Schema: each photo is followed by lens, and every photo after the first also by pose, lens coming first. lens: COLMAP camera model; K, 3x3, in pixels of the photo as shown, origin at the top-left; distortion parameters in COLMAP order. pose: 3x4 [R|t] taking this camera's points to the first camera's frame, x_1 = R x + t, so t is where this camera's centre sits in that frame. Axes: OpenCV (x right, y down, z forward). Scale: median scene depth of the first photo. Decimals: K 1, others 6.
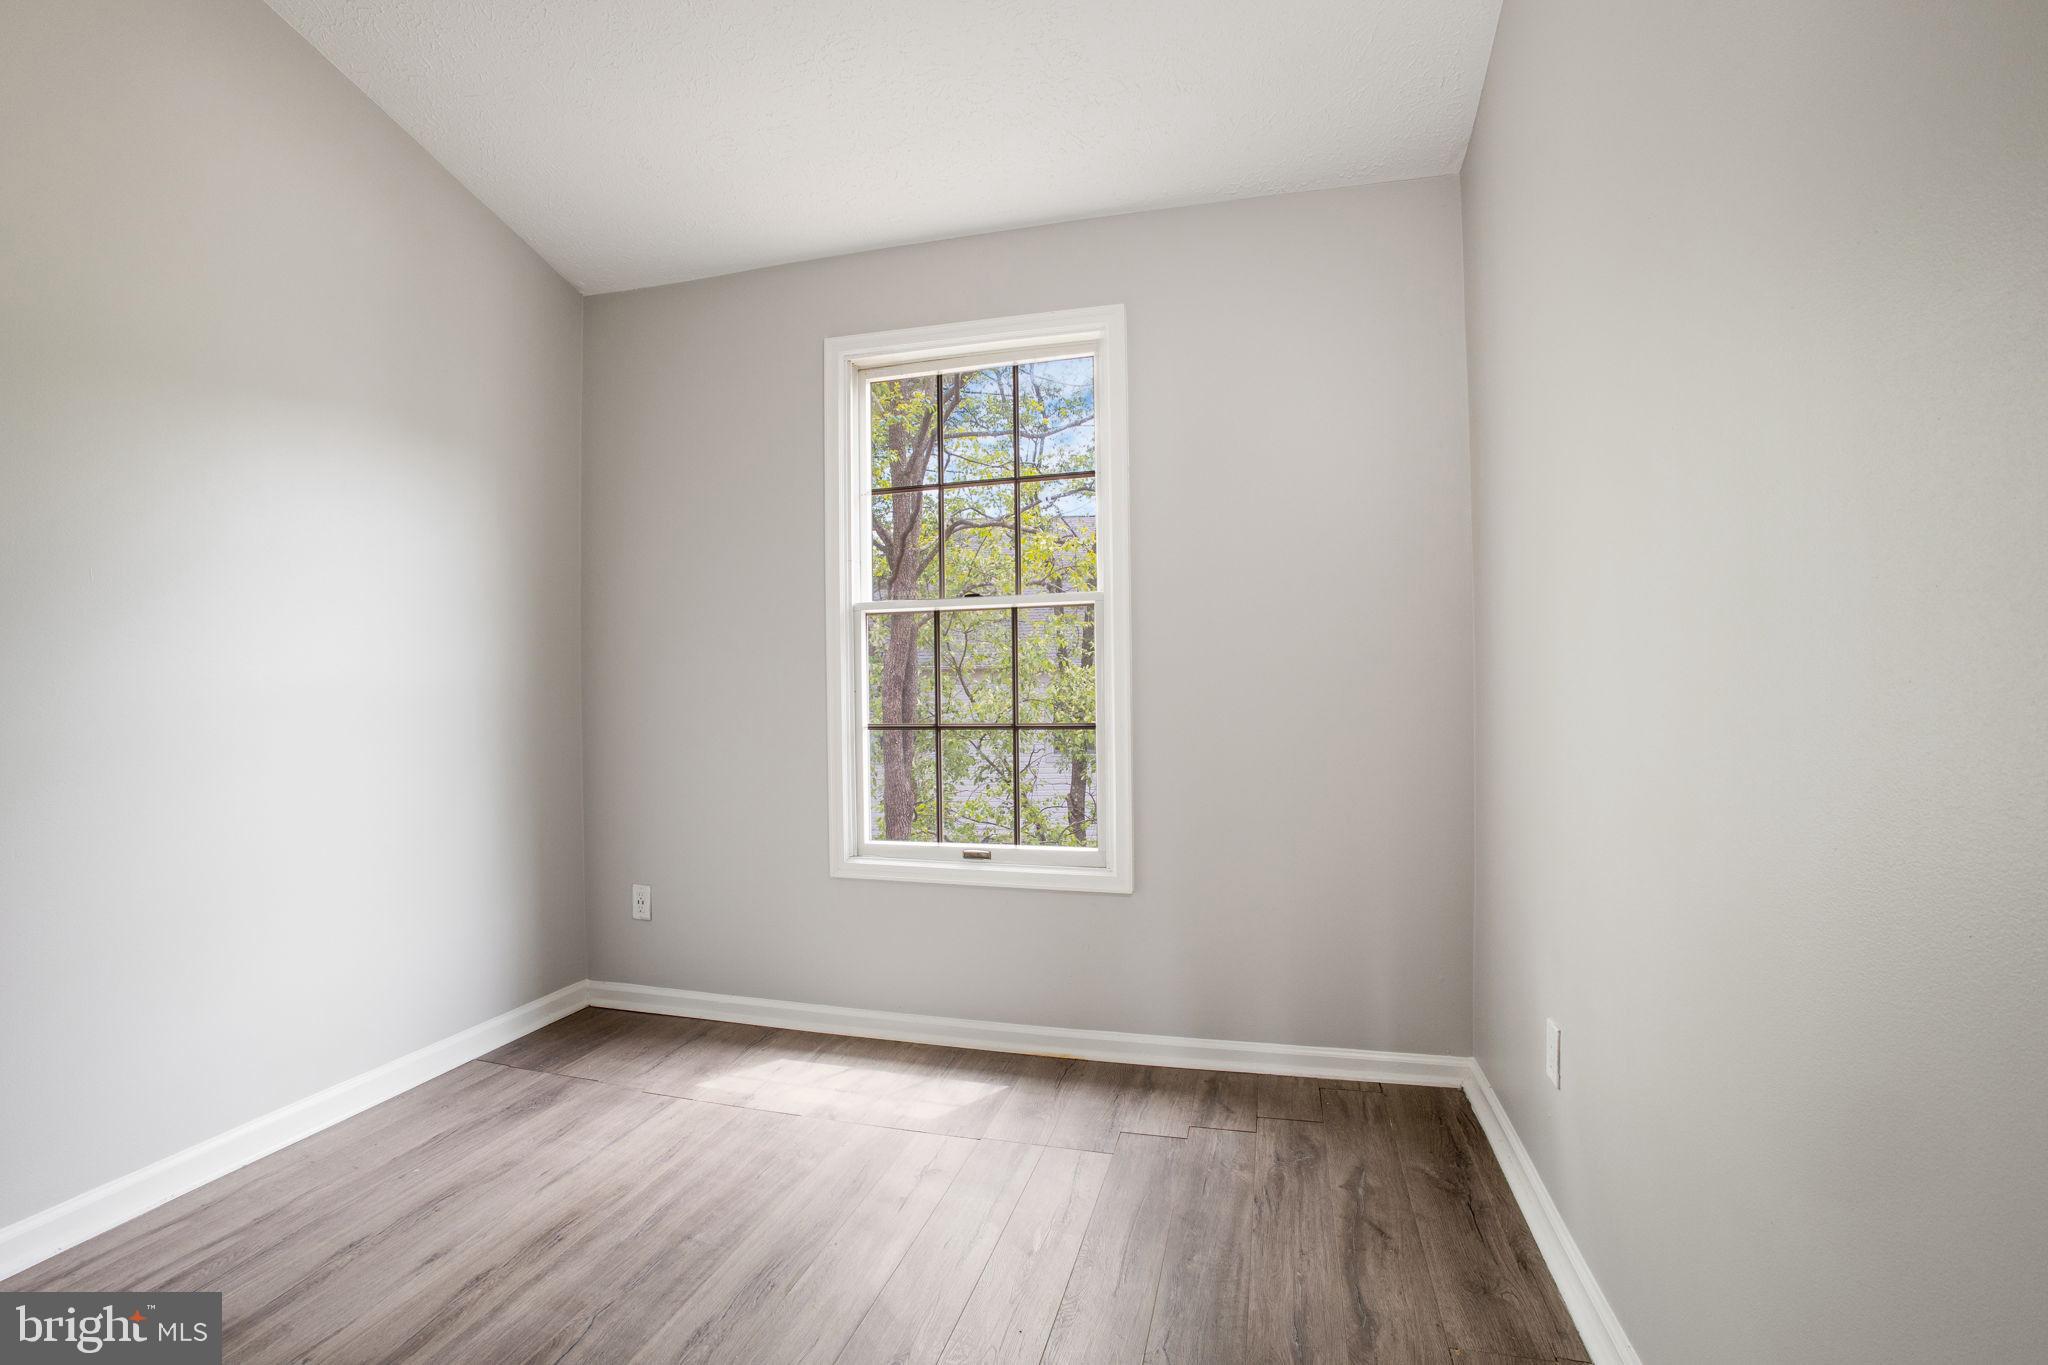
lens RADIAL K [[920.2, 0, 1019.1], [0, 920.2, 717.9], [0, 0, 1]] dist [-0.067435, 0.030566]
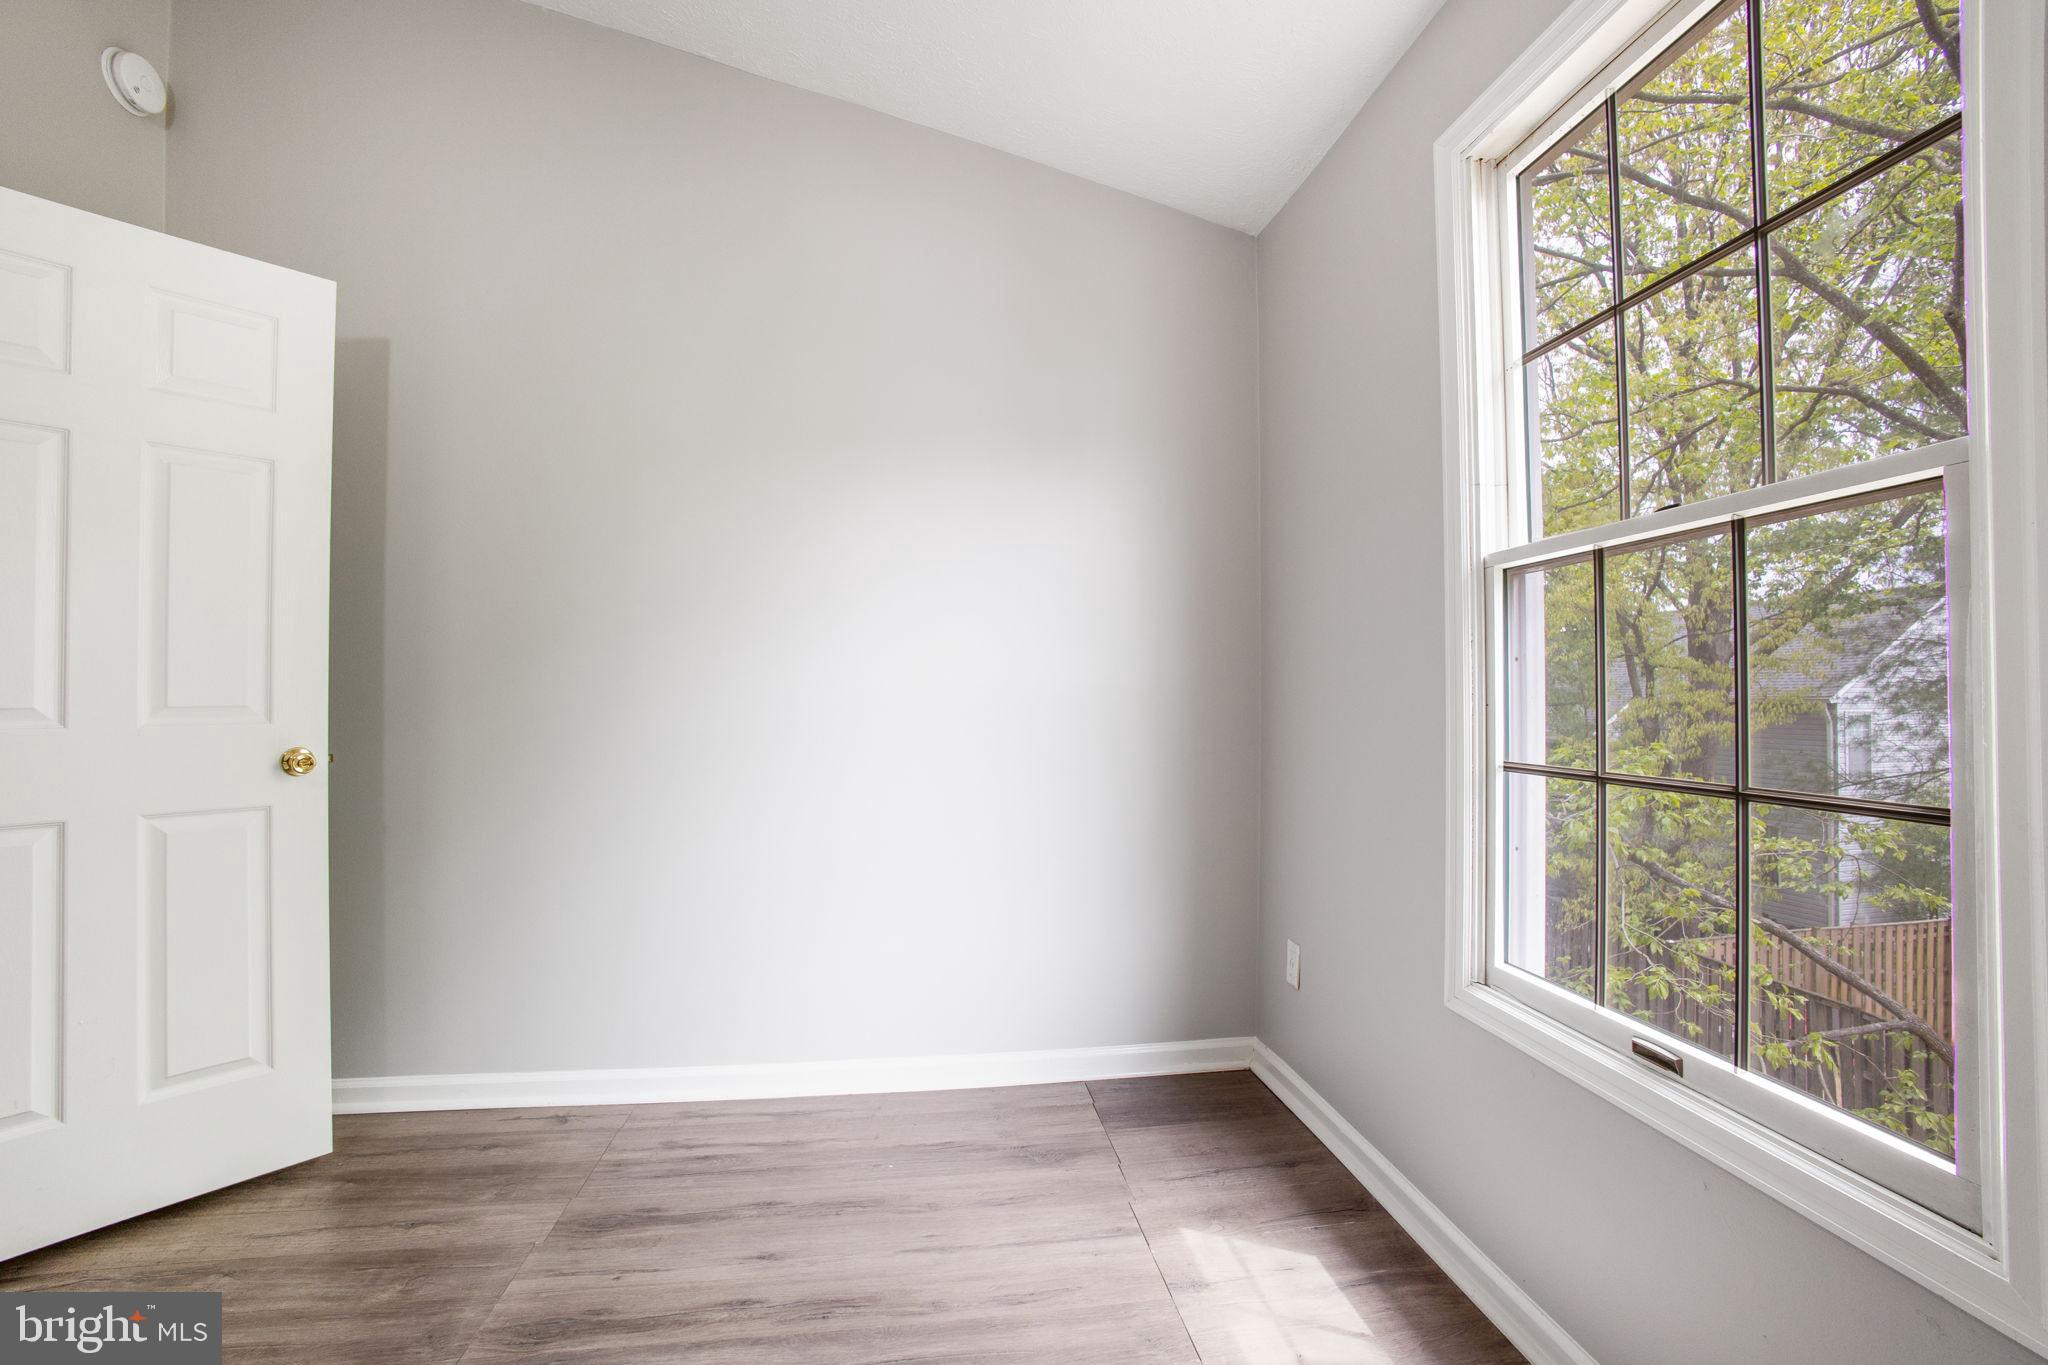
lens RADIAL K [[917.8, 0, 1024.0], [0, 917.8, 682.5], [0, 0, 1]] dist [-0.082307, 0.031588]
pose [[0.397860, -0.001697, -0.917444, 0.255343], [-0.028891, 0.999479, -0.014378, -0.028604], [0.916991, 0.032227, 0.397604, 0.550492]]
